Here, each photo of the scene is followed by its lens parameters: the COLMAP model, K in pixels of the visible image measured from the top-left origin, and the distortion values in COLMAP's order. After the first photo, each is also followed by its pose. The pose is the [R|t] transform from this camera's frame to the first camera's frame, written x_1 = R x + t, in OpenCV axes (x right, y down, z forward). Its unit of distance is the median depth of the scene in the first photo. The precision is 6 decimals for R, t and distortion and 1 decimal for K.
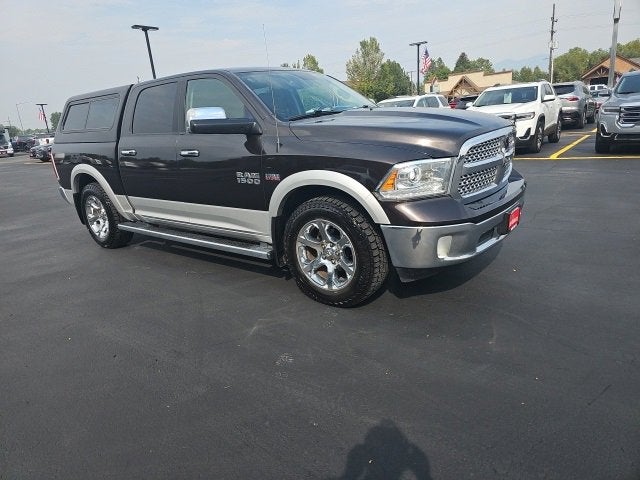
lens RADIAL K [[414.9, 0, 318.7], [0, 414.9, 245.3], [0, 0, 1]] dist [0.052159, -0.042746]
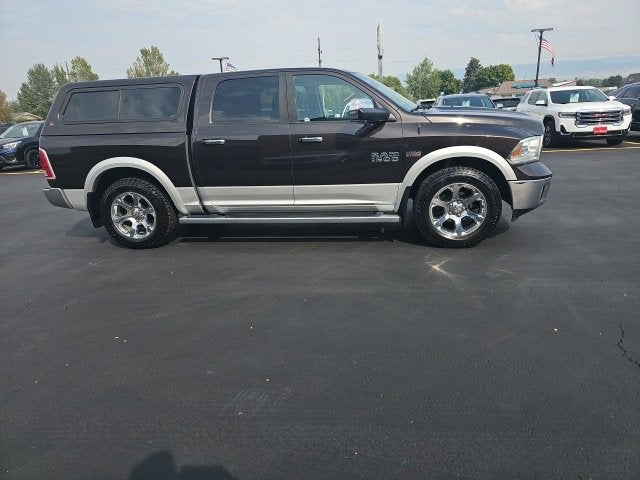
lens RADIAL K [[414.0, 0, 323.0], [0, 414.0, 242.2], [0, 0, 1]] dist [0.049980, -0.038680]
pose [[0.873854, -0.108270, 0.473979, -0.871930], [0.125842, 0.992036, -0.005402, 0.067740], [-0.469619, 0.064367, 0.880520, 0.012933]]
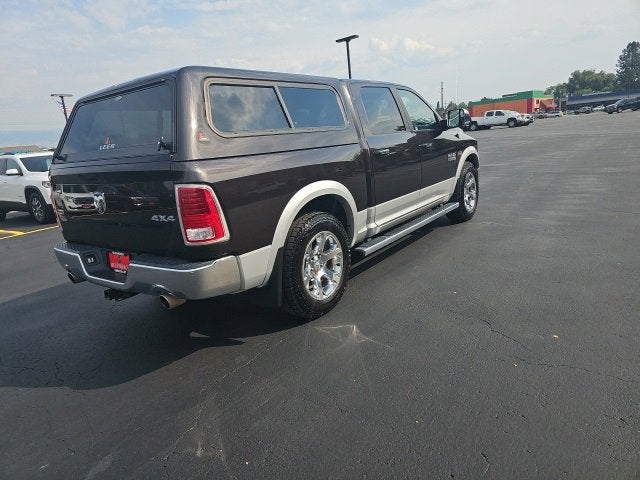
lens RADIAL K [[414.8, 0, 315.7], [0, 414.8, 239.5], [0, 0, 1]] dist [0.051406, -0.041808]
pose [[-0.005778, -0.153753, 0.988092, -1.638206], [0.394376, 0.907669, 0.143545, -0.284253], [-0.918931, 0.390509, 0.055392, 1.391839]]
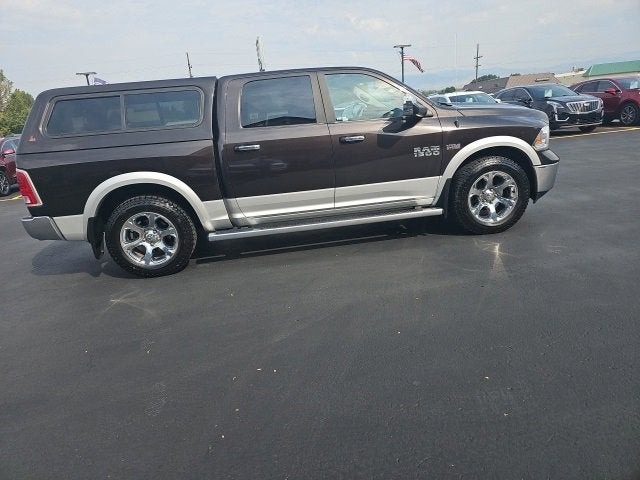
lens RADIAL K [[414.8, 0, 315.7], [0, 414.8, 239.5], [0, 0, 1]] dist [0.051406, -0.041808]
pose [[0.707542, -0.181479, 0.682971, -1.216772], [0.243396, 0.969911, 0.005572, 0.006962], [-0.663432, 0.162290, 0.730424, 0.318249]]
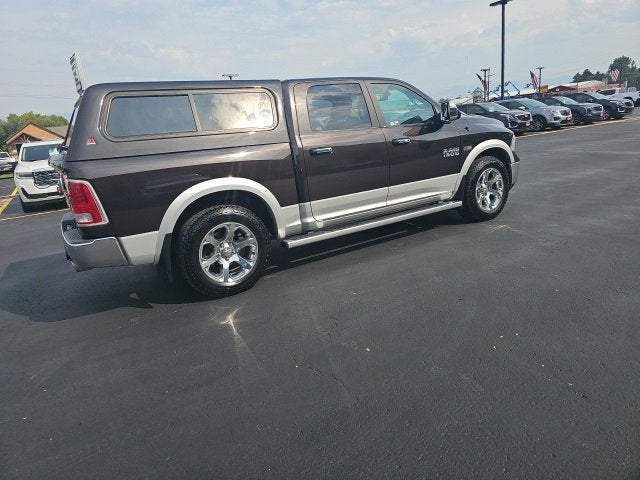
lens RADIAL K [[415.2, 0, 319.7], [0, 415.2, 239.5], [0, 0, 1]] dist [0.048625, -0.041080]
pose [[0.348887, -0.194021, 0.916861, -1.611265], [0.340717, 0.937648, 0.068768, -0.122426], [-0.873035, 0.288398, 0.393240, 0.843682]]
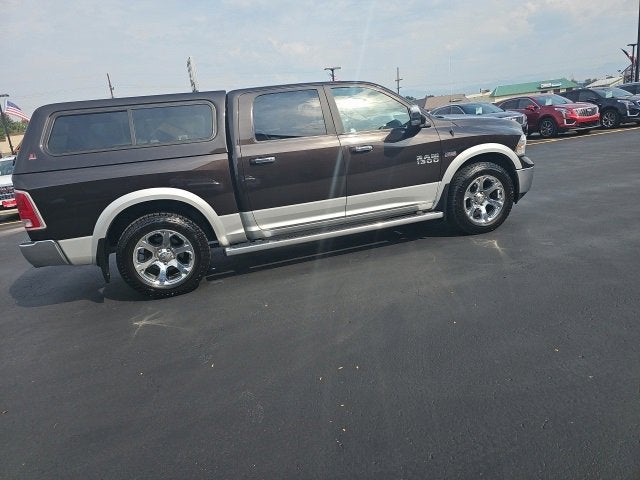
lens RADIAL K [[414.9, 0, 318.7], [0, 414.9, 245.3], [0, 0, 1]] dist [0.052159, -0.042746]
pose [[0.578255, -0.198814, 0.791261, -1.385343], [0.304419, 0.952390, 0.016829, -0.023880], [-0.756935, 0.231143, 0.611247, 0.466029]]
